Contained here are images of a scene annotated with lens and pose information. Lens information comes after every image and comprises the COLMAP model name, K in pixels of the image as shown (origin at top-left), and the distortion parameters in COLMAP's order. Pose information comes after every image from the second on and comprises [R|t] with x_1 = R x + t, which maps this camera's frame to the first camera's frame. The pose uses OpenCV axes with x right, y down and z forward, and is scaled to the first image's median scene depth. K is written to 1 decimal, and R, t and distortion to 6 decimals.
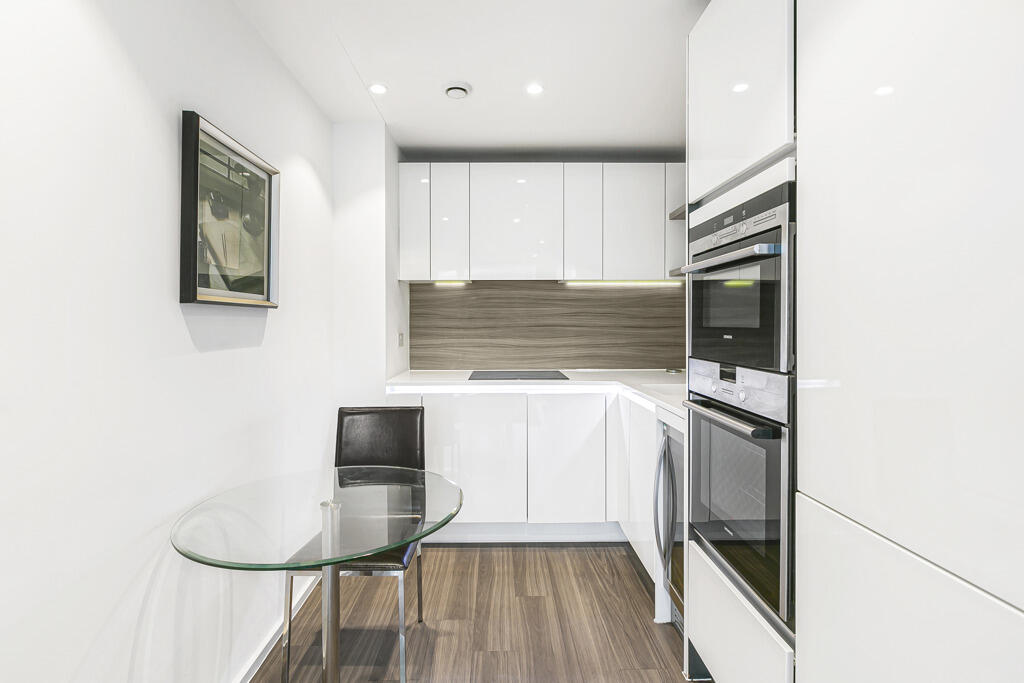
lens RADIAL K [[497.6, 0, 508.3], [0, 497.6, 330.9], [0, 0, 1]] dist [-0.000066, -0.000093]
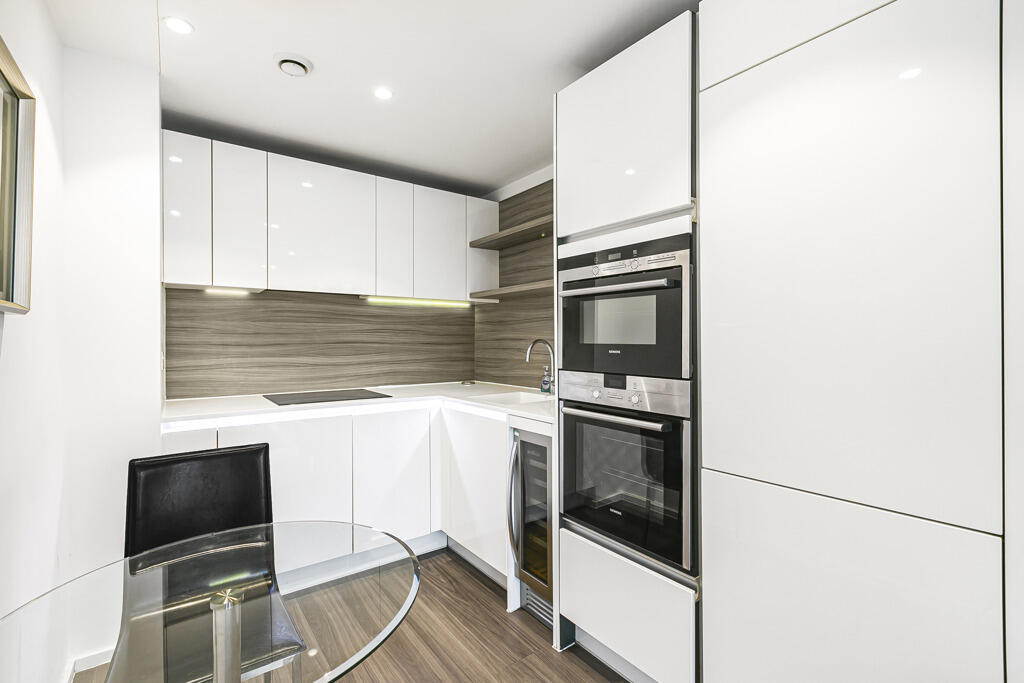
lens RADIAL K [[457.4, 0, 512.0], [0, 457.4, 341.5], [0, 0, 1]] dist [-0.001524, -0.000265]
pose [[0.803553, 0.001560, 0.595231, -0.272130], [0.005633, 0.999932, -0.010225, -0.002015], [-0.595207, 0.011570, 0.803489, 0.159827]]
